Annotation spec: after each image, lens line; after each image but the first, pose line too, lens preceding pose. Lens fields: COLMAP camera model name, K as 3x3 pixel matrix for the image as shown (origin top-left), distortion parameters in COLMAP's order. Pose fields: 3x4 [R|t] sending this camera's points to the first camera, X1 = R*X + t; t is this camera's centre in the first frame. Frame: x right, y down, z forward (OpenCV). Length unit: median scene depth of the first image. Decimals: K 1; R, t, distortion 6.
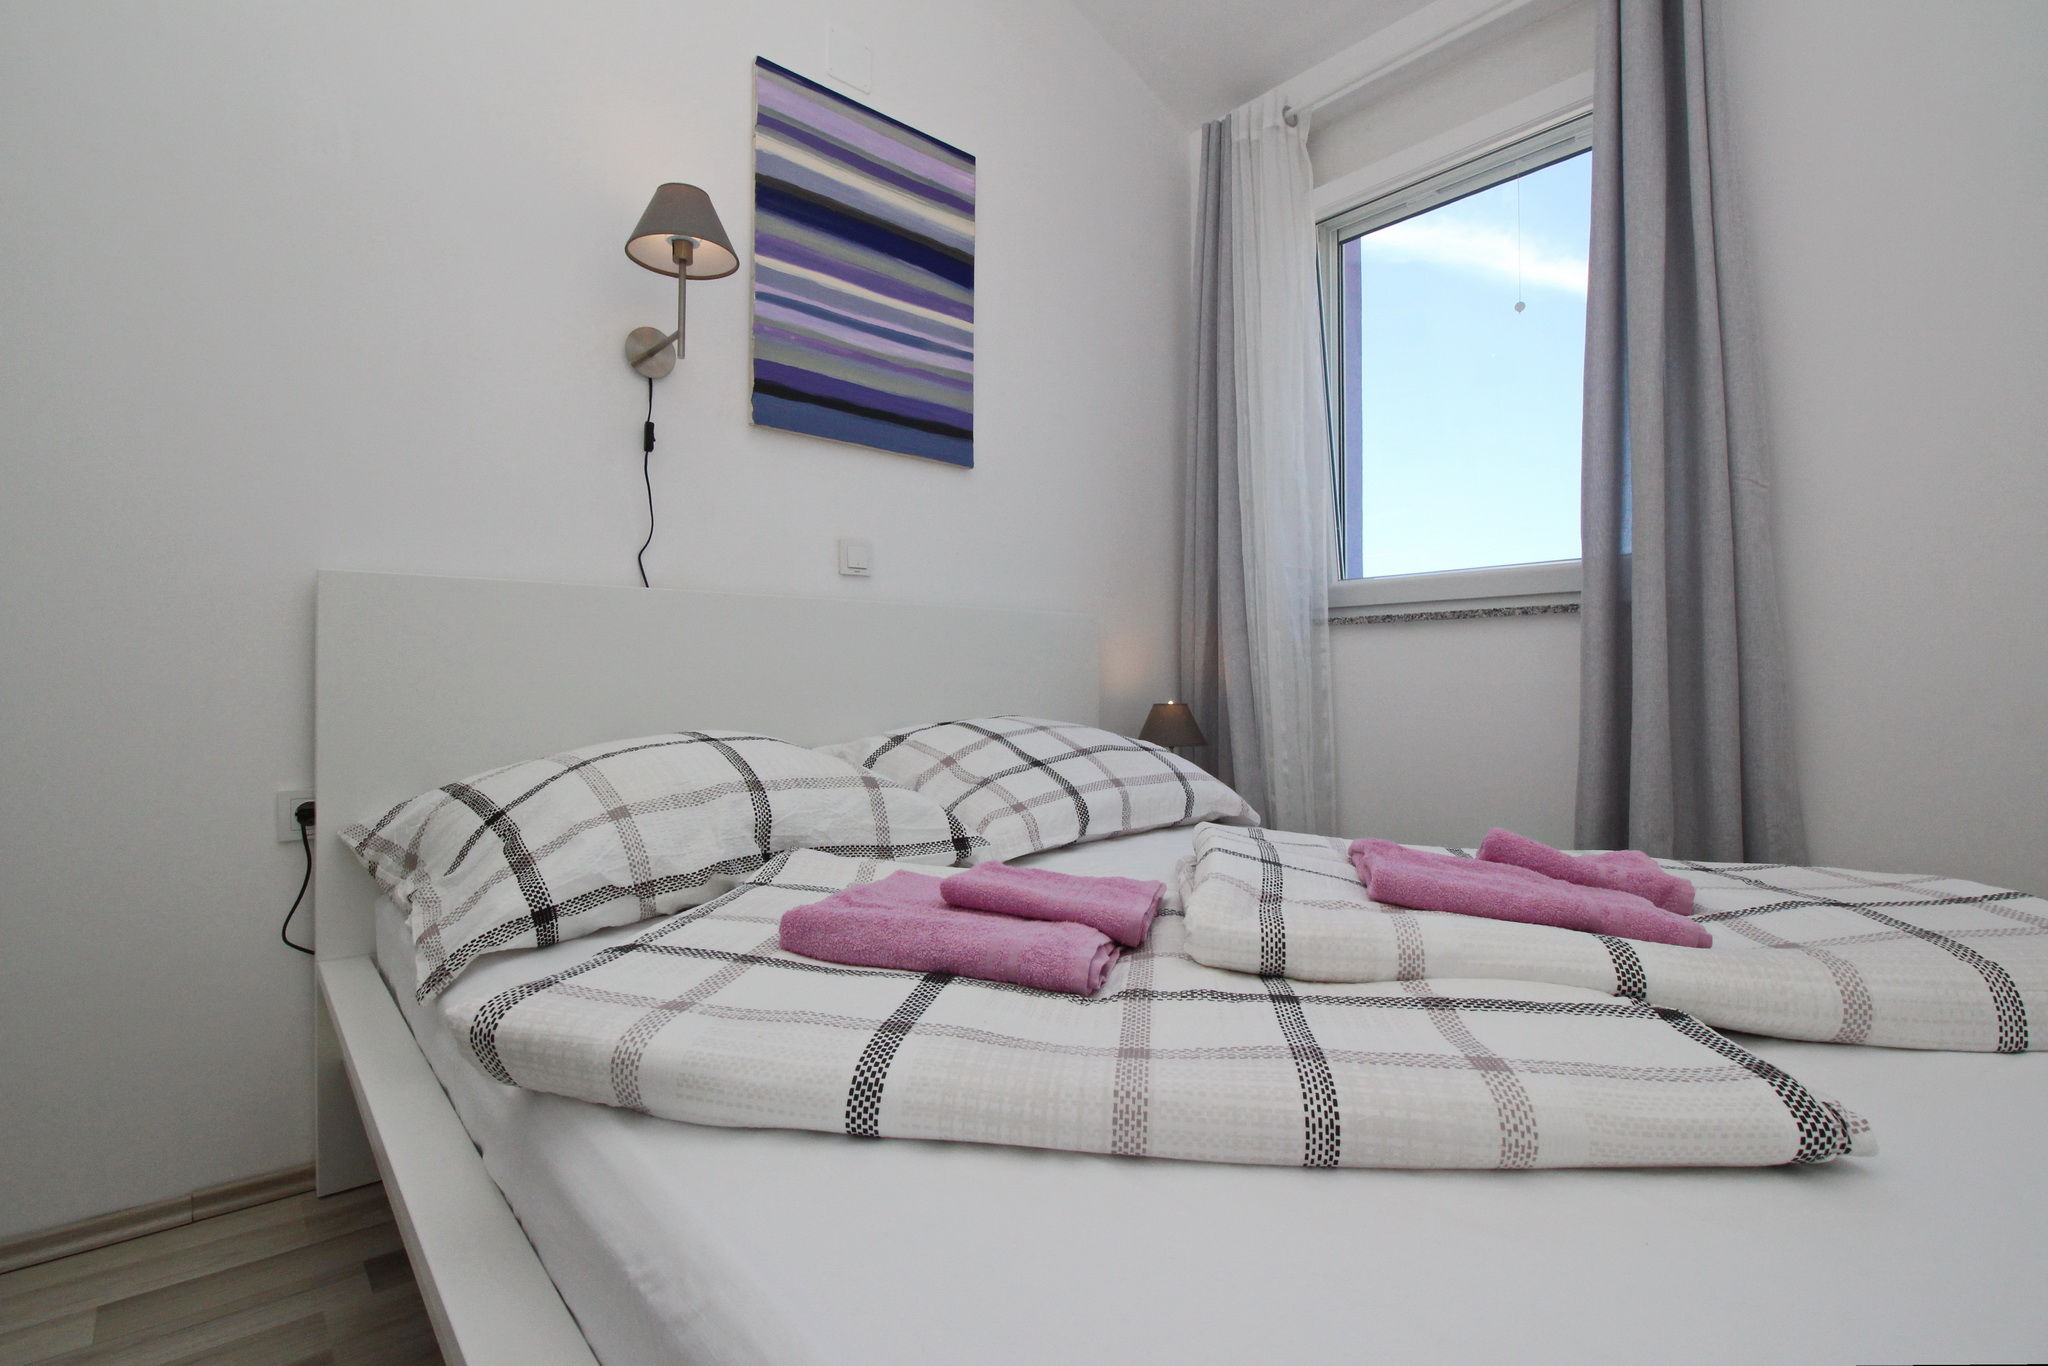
lens RADIAL K [[950.0, 0, 1046.3], [0, 950.0, 639.3], [0, 0, 1]] dist [-0.023167, -0.002558]
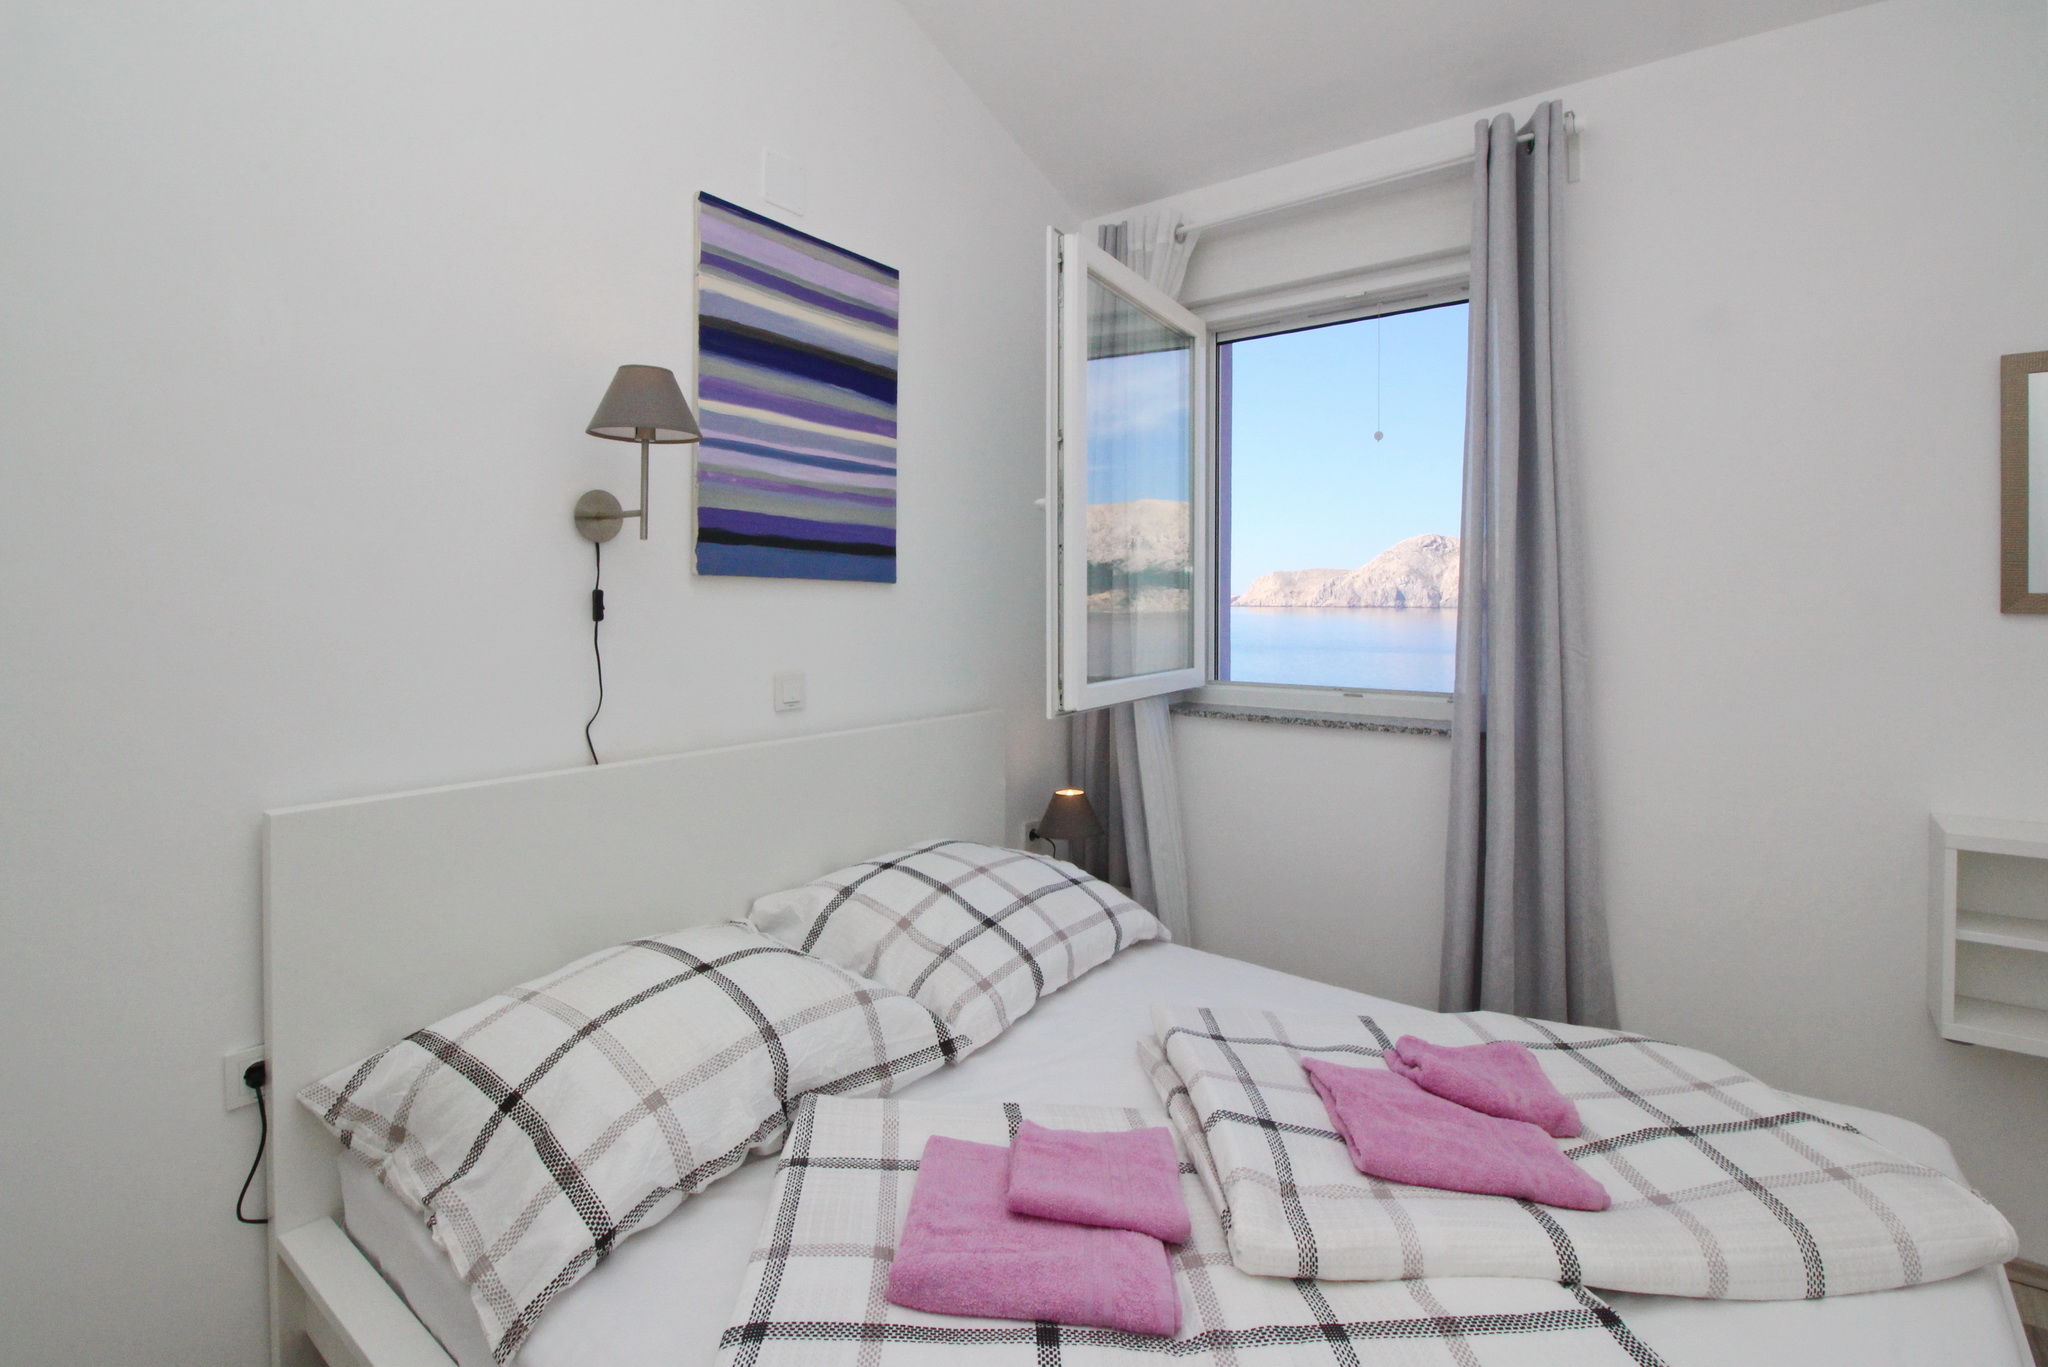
lens RADIAL K [[950.0, 0, 1047.4], [0, 950.0, 568.0], [0, 0, 1]] dist [-0.023167, -0.002558]
pose [[0.979213, 0.017699, 0.202062, -0.164164], [-0.018216, 0.999834, 0.000699, -0.264775], [-0.202016, -0.004365, 0.979372, -0.054417]]
